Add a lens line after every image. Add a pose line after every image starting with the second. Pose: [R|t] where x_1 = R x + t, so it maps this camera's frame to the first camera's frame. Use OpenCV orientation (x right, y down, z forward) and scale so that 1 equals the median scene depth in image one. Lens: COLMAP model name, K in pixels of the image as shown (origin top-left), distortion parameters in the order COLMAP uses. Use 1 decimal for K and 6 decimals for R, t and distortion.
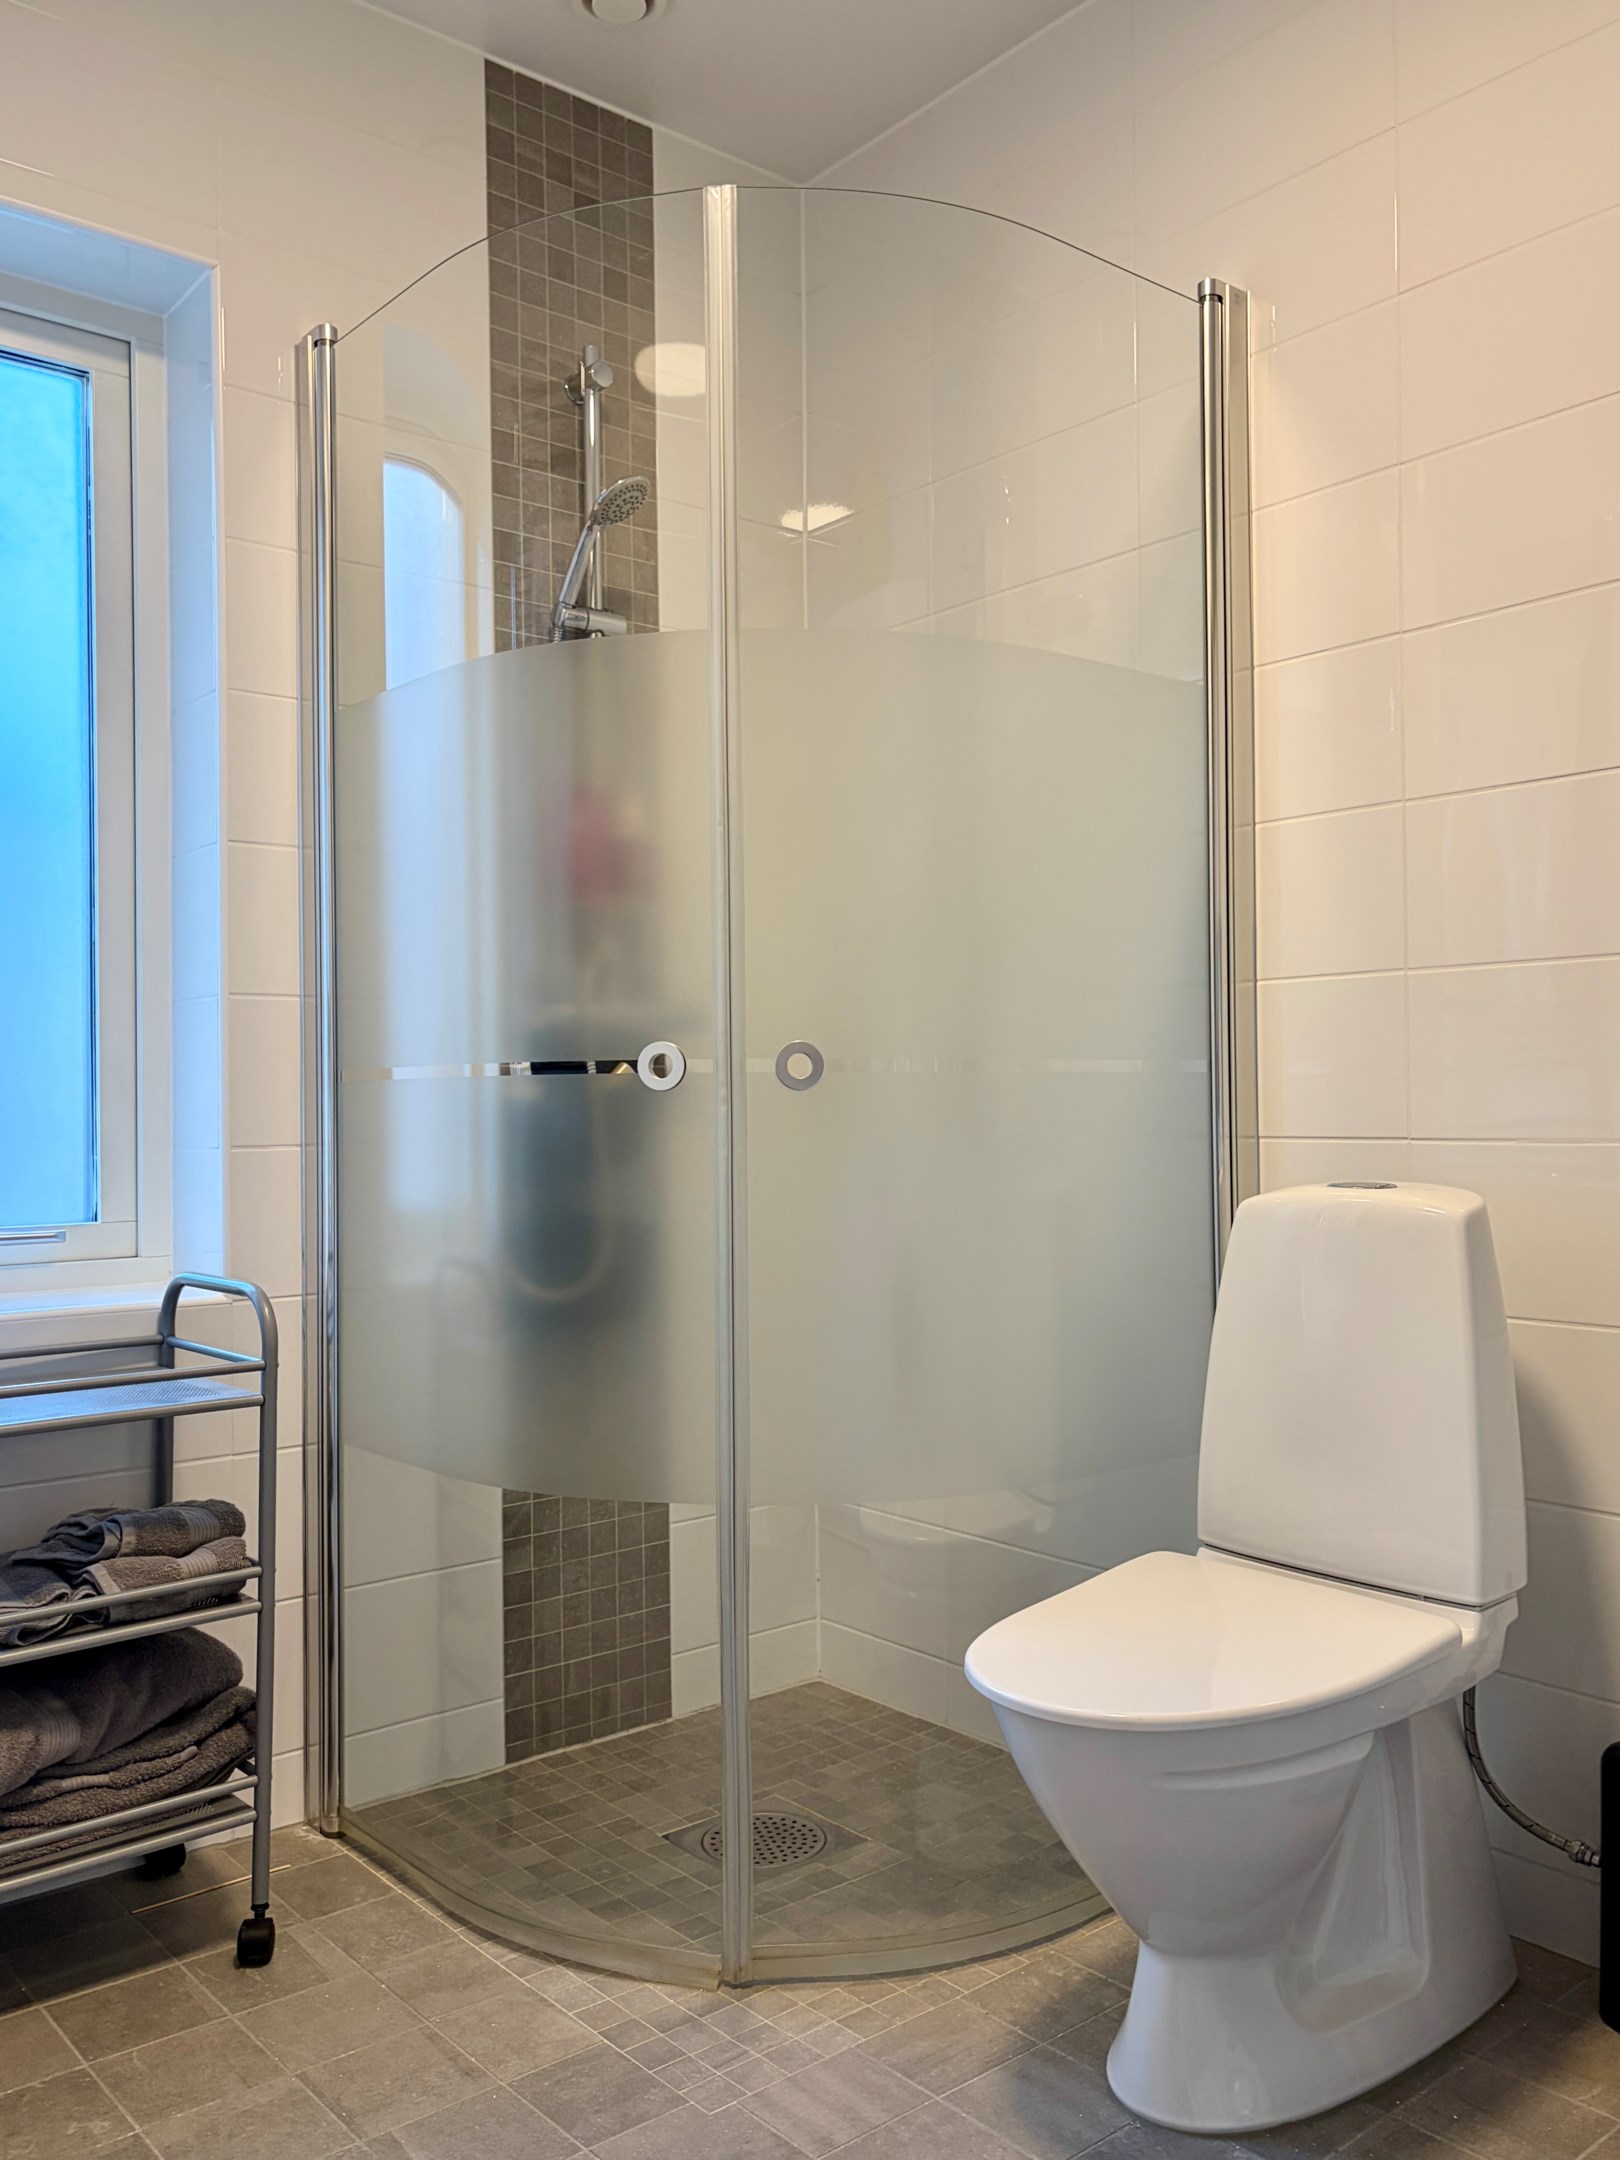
lens RADIAL K [[1758.3, 0, 810.0], [0, 1758.3, 1080.0], [0, 0, 1]] dist [0.035406, -0.001603]
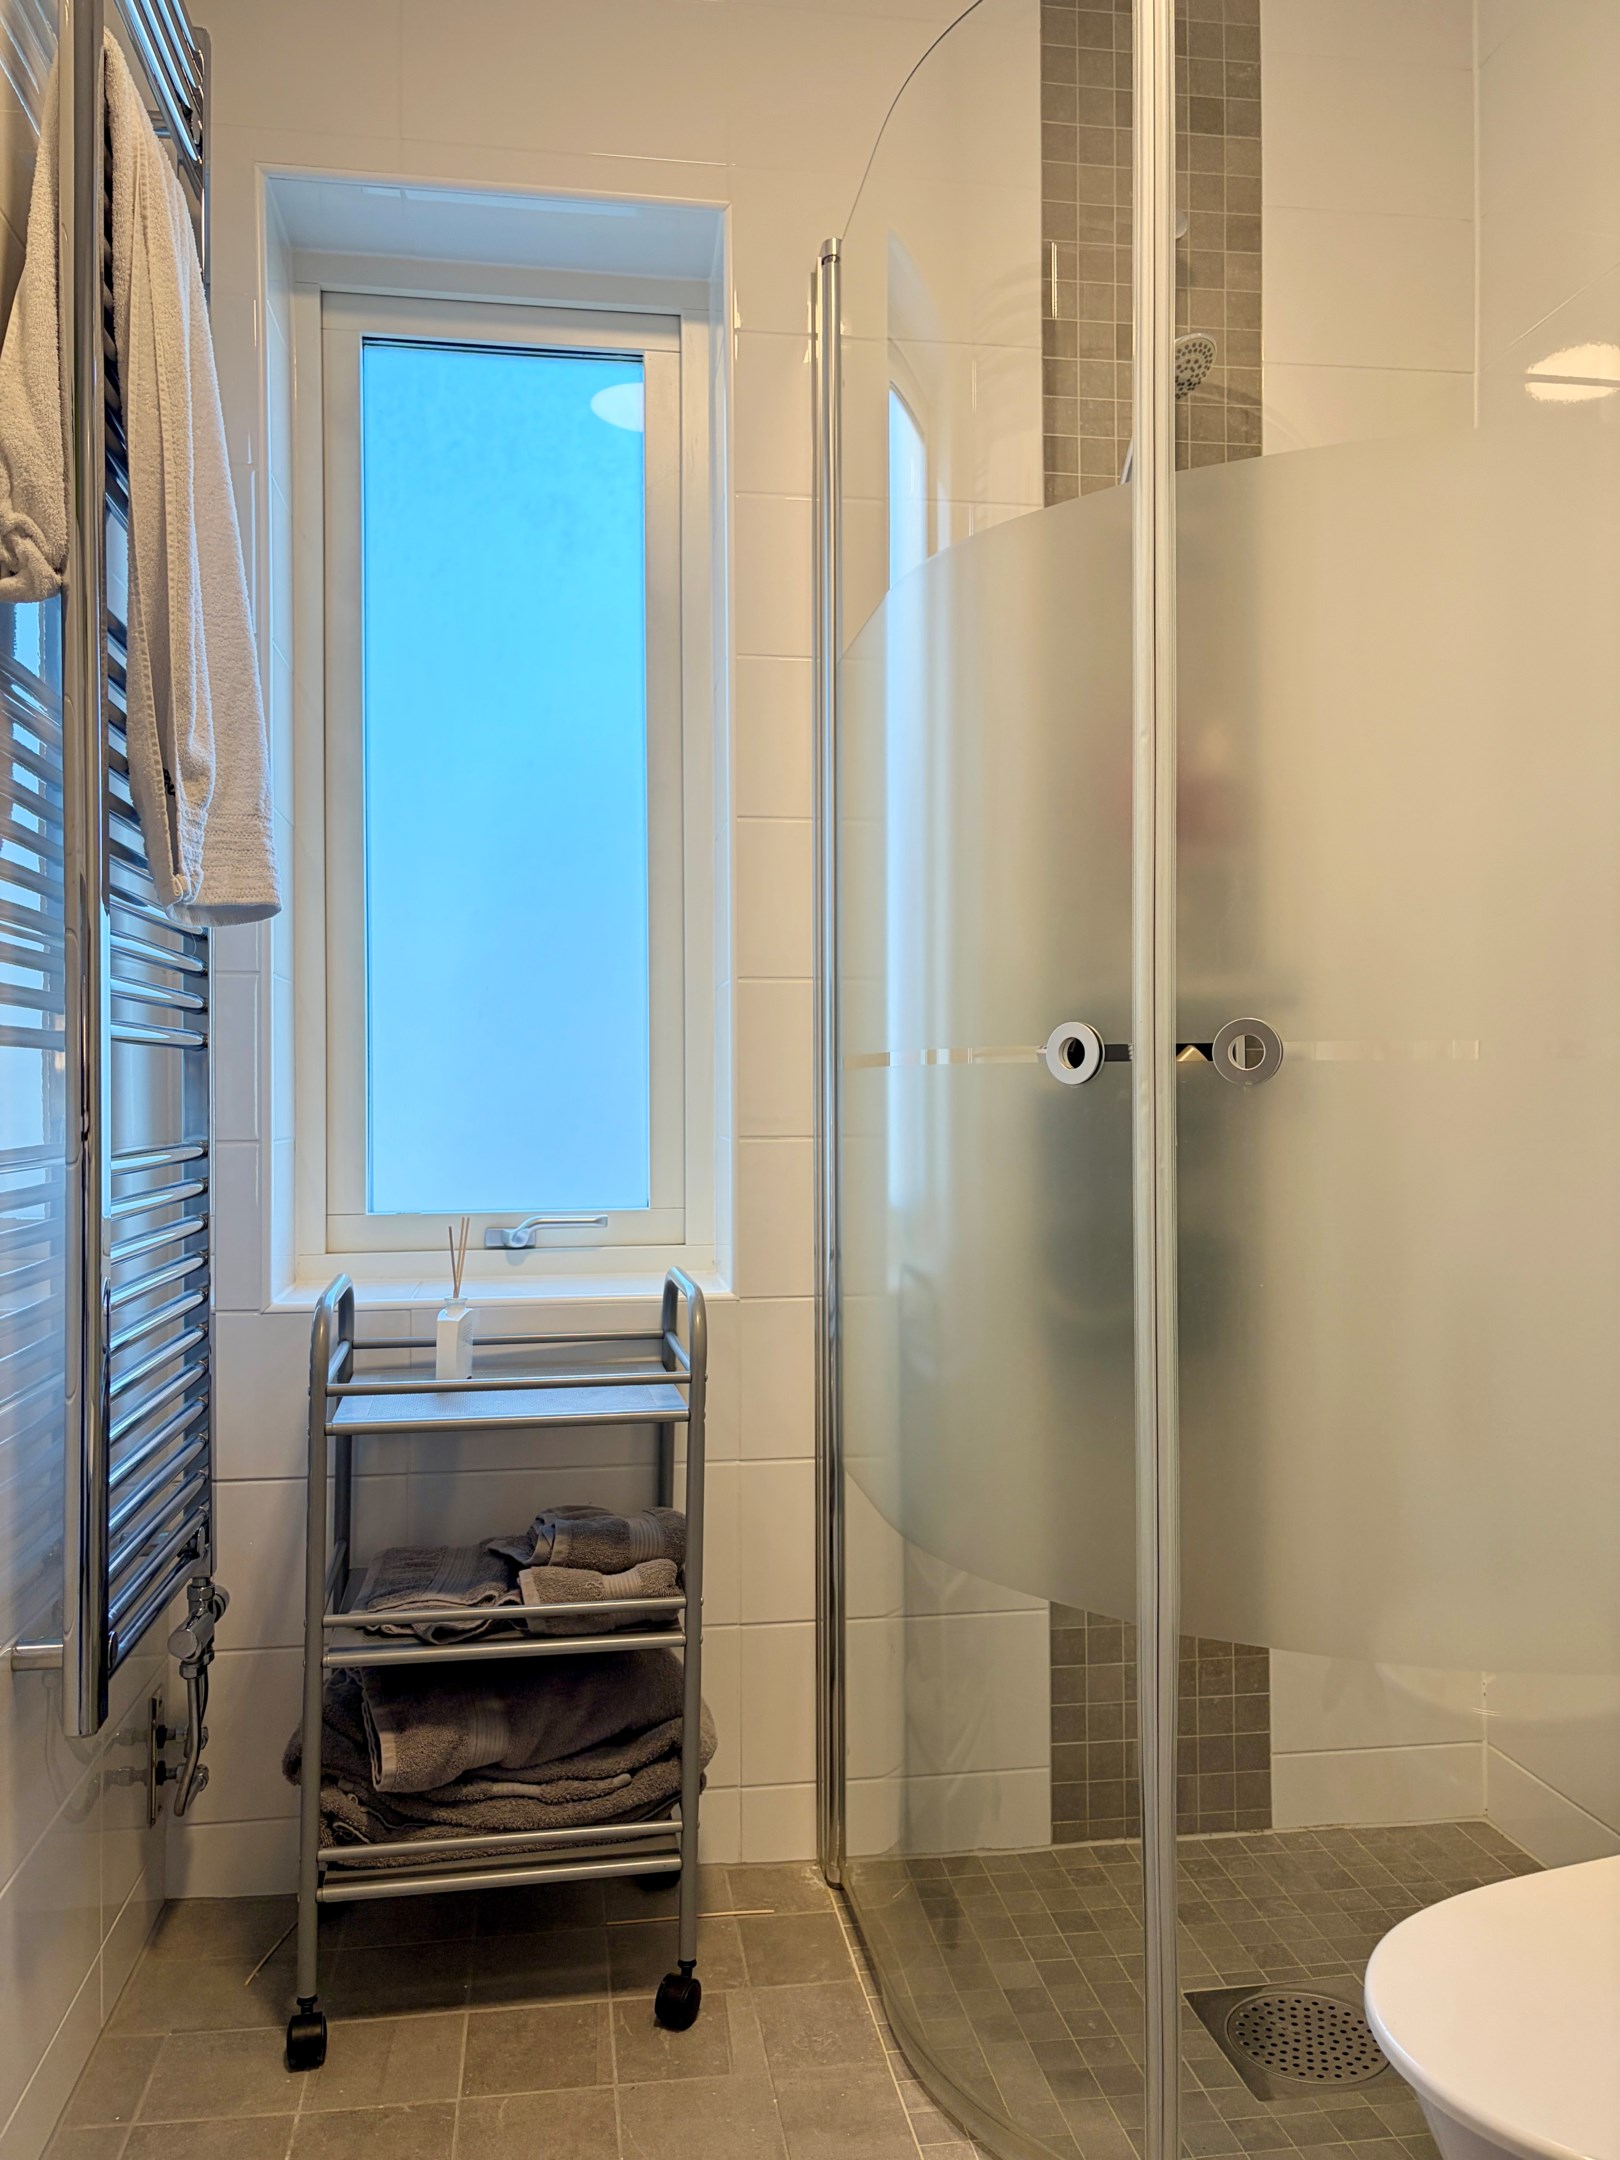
lens RADIAL K [[1645.5, 0, 810.0], [0, 1645.5, 1080.0], [0, 0, 1]] dist [0.015603, 0.008981]
pose [[0.853501, 0.007902, -0.521031, 0.190266], [0.000872, 0.999862, 0.016593, -0.008800], [0.521090, -0.014616, 0.853376, 0.304646]]
